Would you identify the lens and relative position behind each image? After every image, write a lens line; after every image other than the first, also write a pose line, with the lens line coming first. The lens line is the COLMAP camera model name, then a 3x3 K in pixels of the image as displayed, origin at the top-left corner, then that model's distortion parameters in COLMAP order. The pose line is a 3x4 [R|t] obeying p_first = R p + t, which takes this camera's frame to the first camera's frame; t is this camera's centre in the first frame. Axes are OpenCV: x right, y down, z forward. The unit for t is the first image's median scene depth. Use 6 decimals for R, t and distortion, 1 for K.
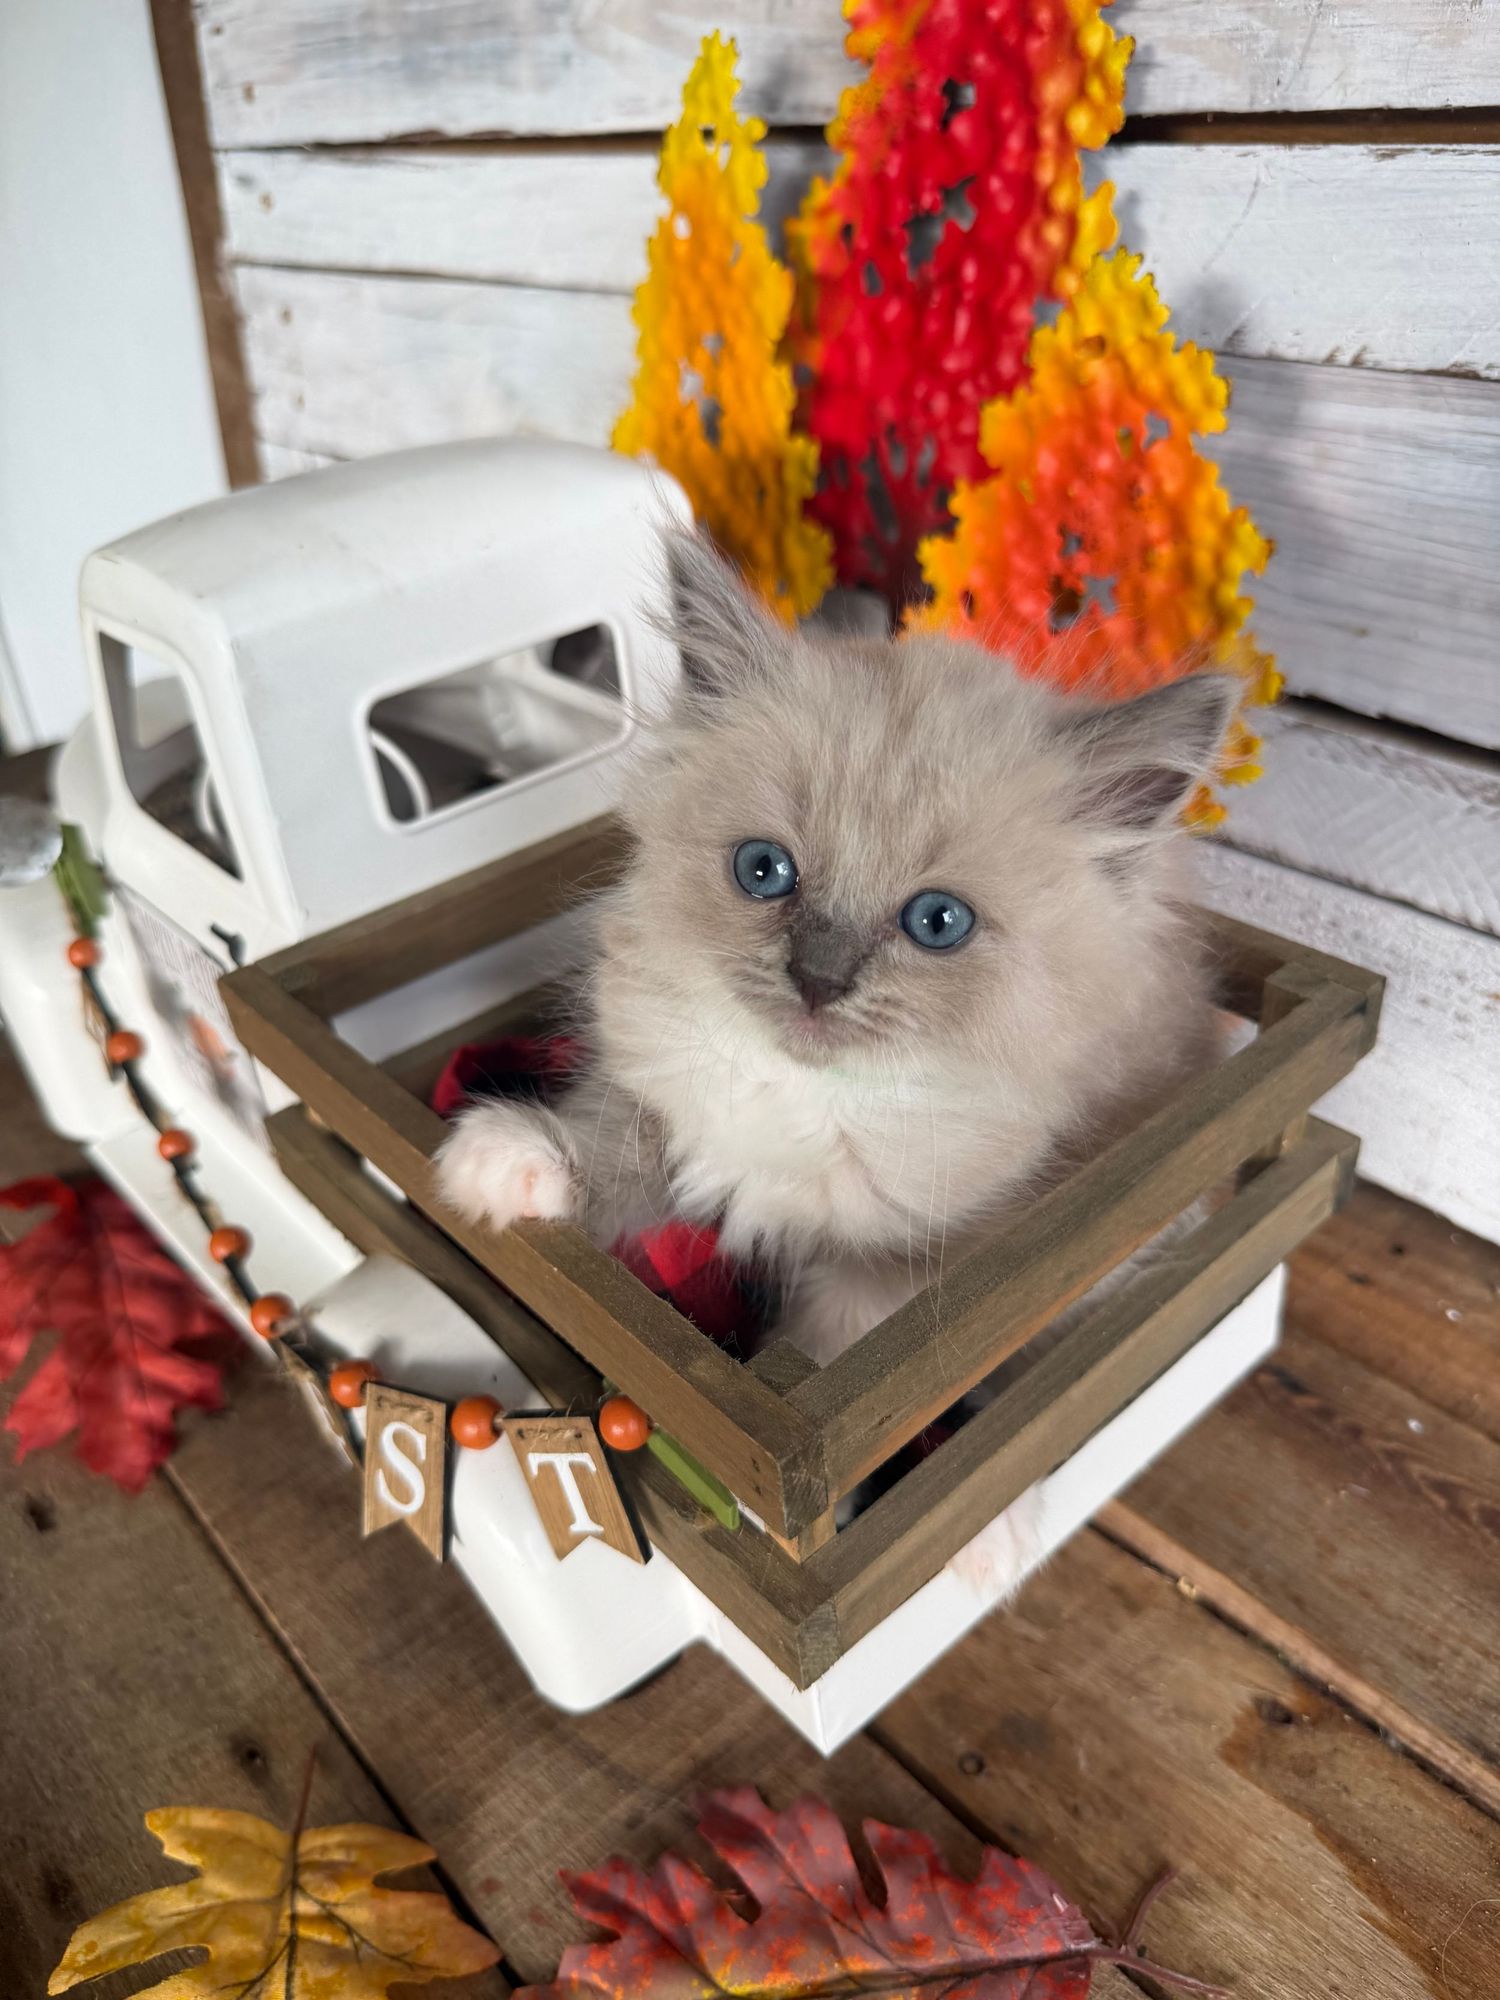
lens RADIAL K [[1460.2, 0, 768.3], [0, 1460.2, 1007.1], [0, 0, 1]] dist [-0.034256, 0.003831]
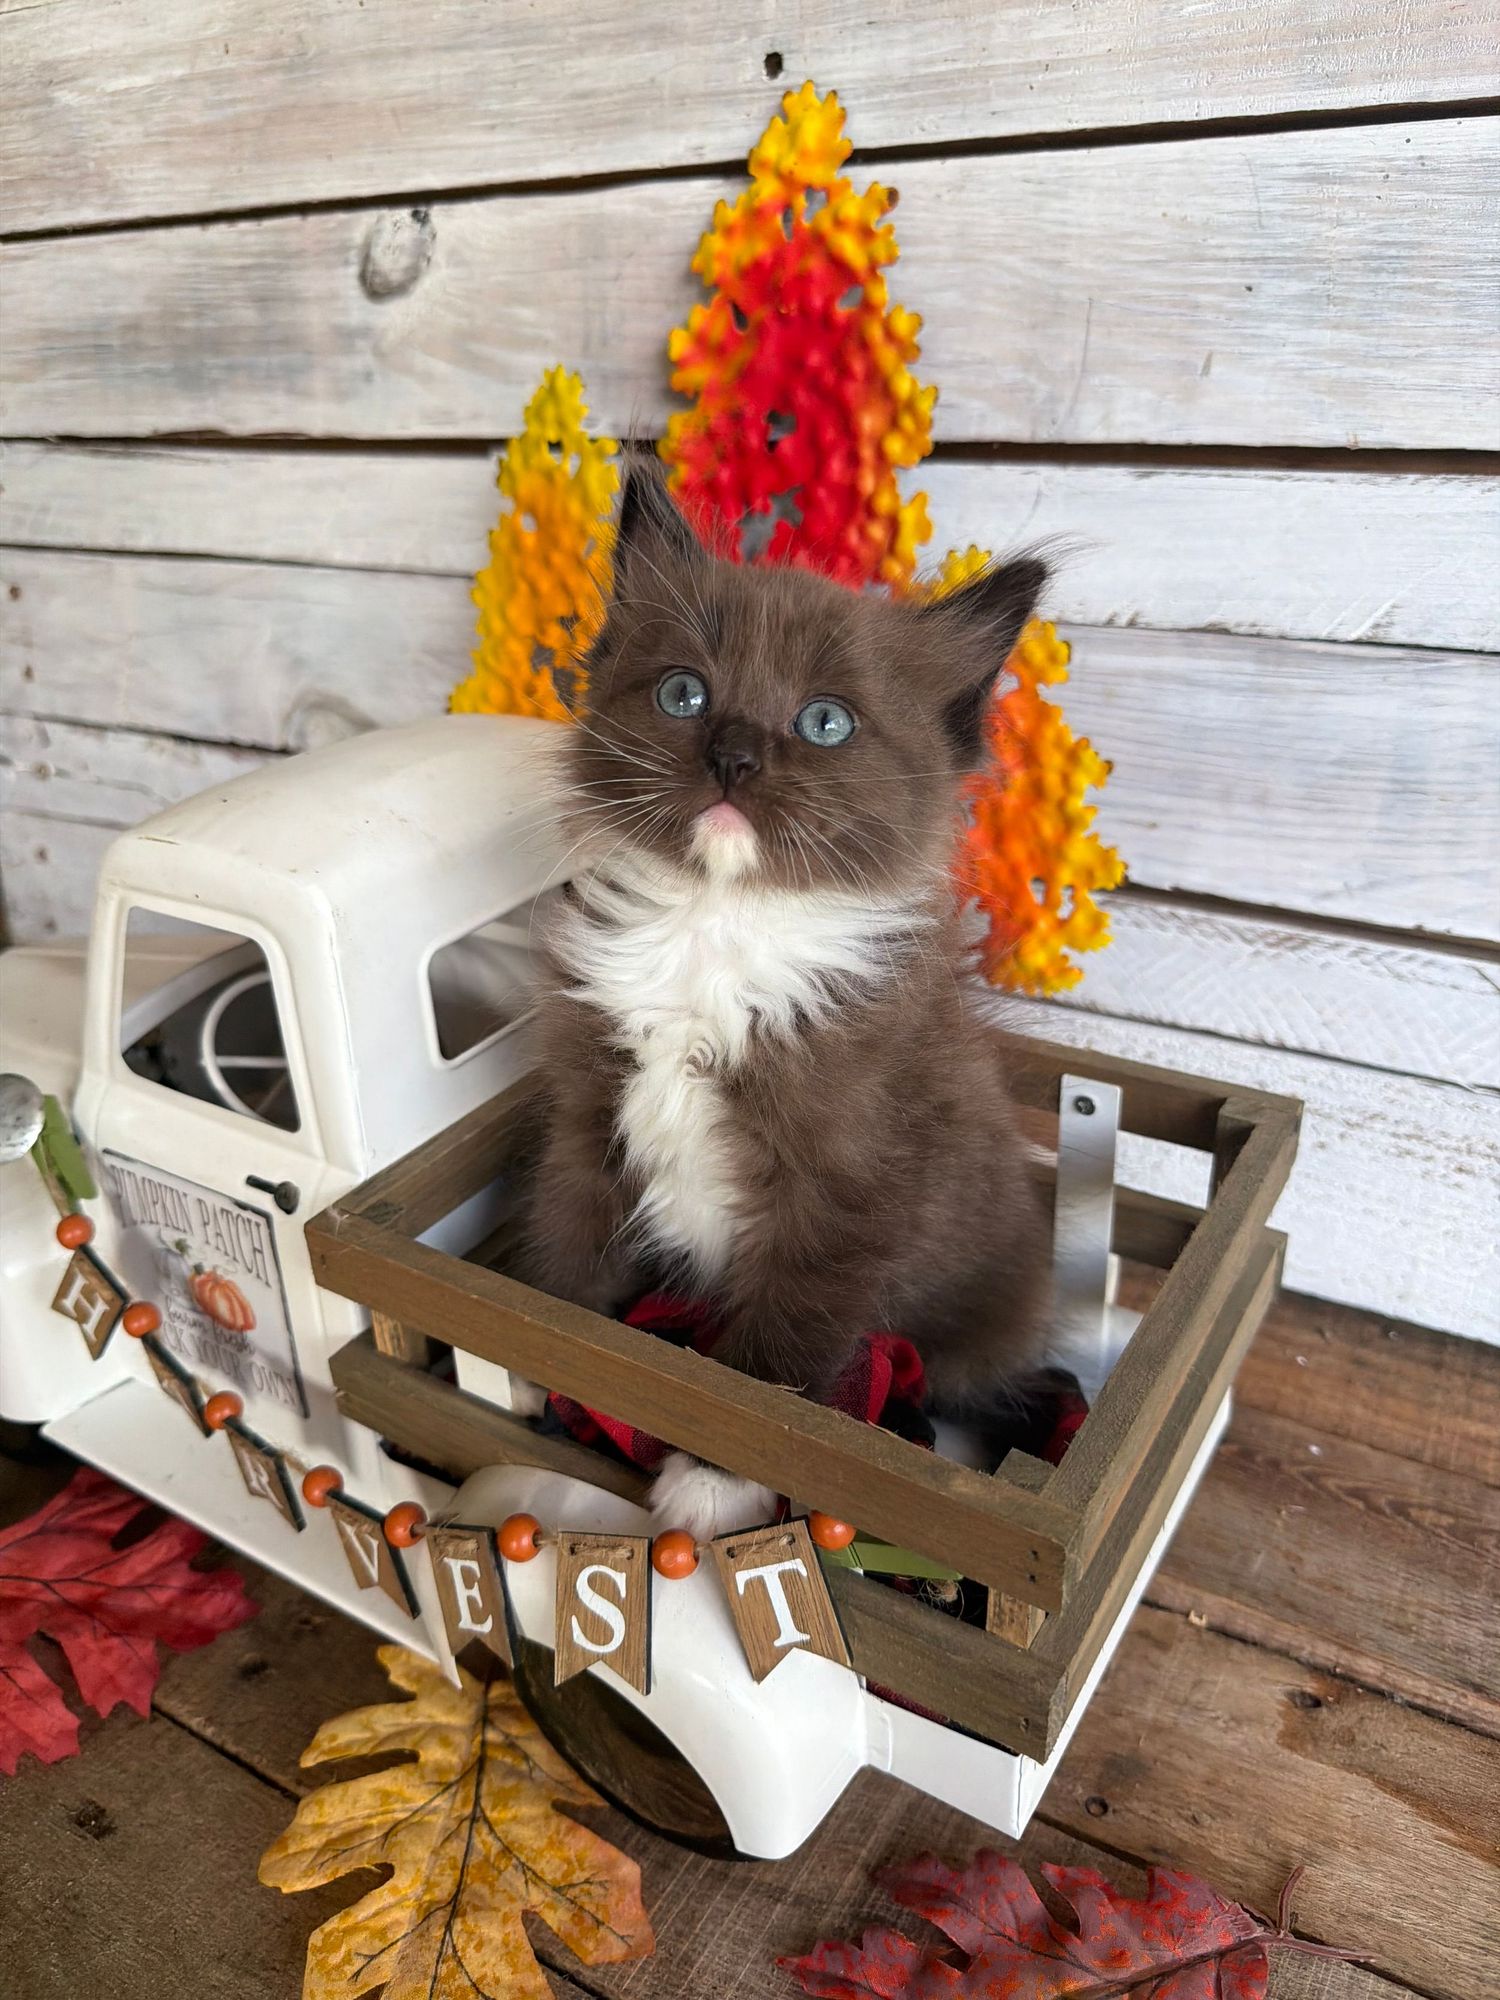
lens RADIAL K [[1438.5, 0, 729.2], [0, 1438.5, 1001.4], [0, 0, 1]] dist [-0.032327, 0.006586]
pose [[0.955469, -0.099673, 0.277750, -0.330038], [0.139297, 0.982105, -0.126751, 0.001168], [-0.260146, 0.159796, 0.952255, -0.080832]]
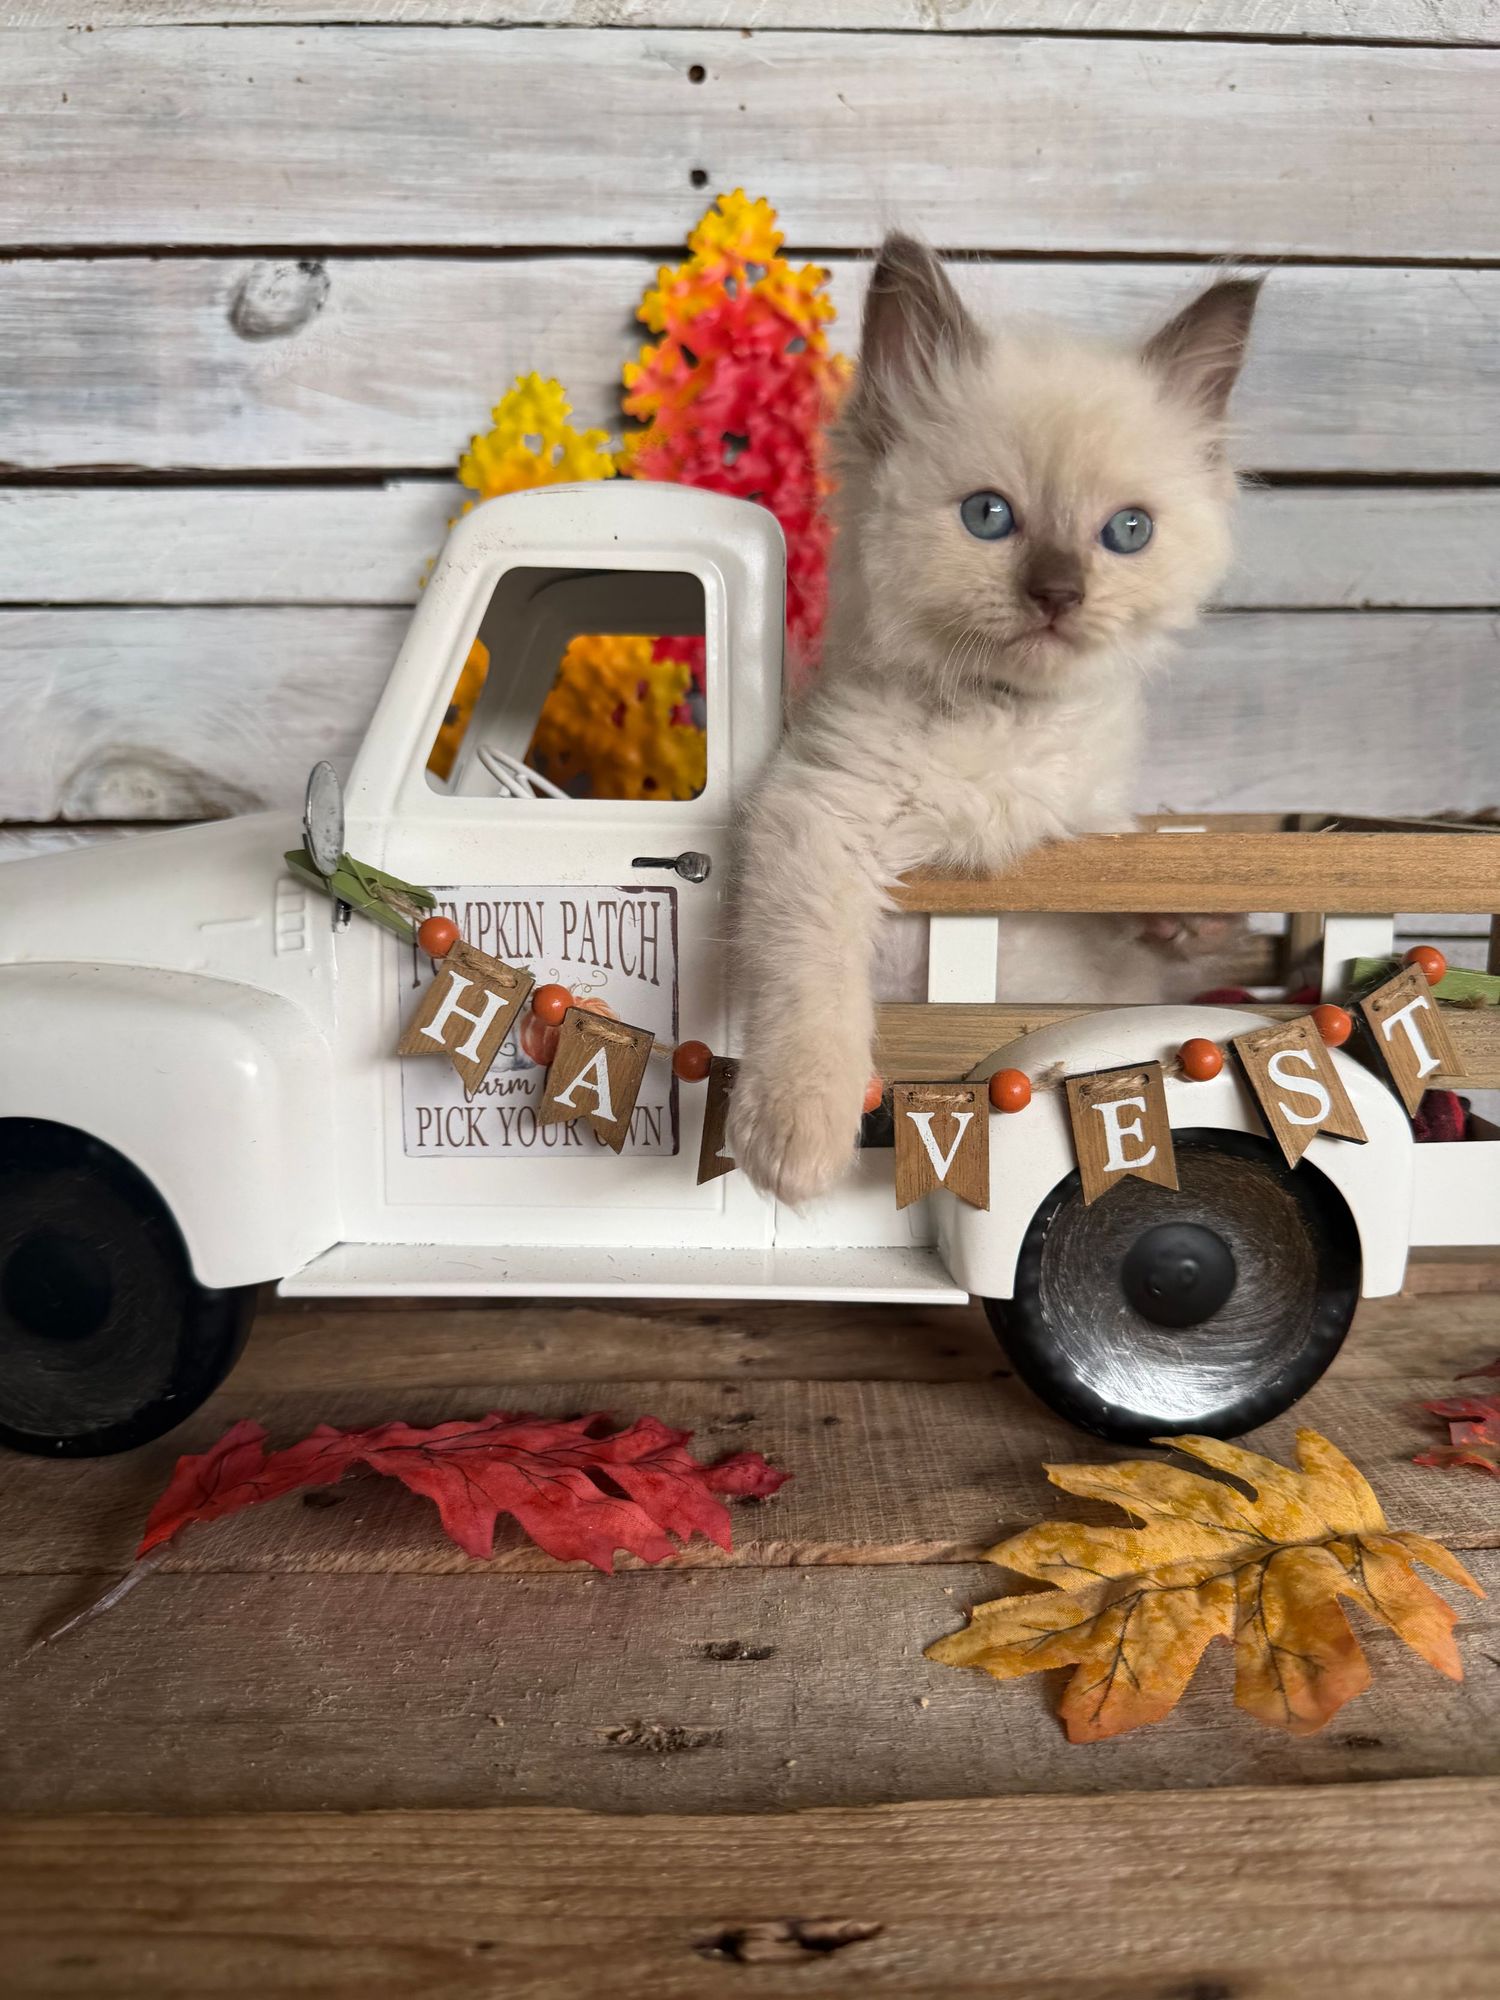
lens RADIAL K [[1433.0, 0, 768.7], [0, 1433.0, 1039.2], [0, 0, 1]] dist [-0.027714, 0.002078]
pose [[0.653206, -0.042680, 0.755976, -1.028062], [0.384596, 0.878729, -0.282702, 0.324414], [-0.652233, 0.475409, 0.590406, 0.469114]]
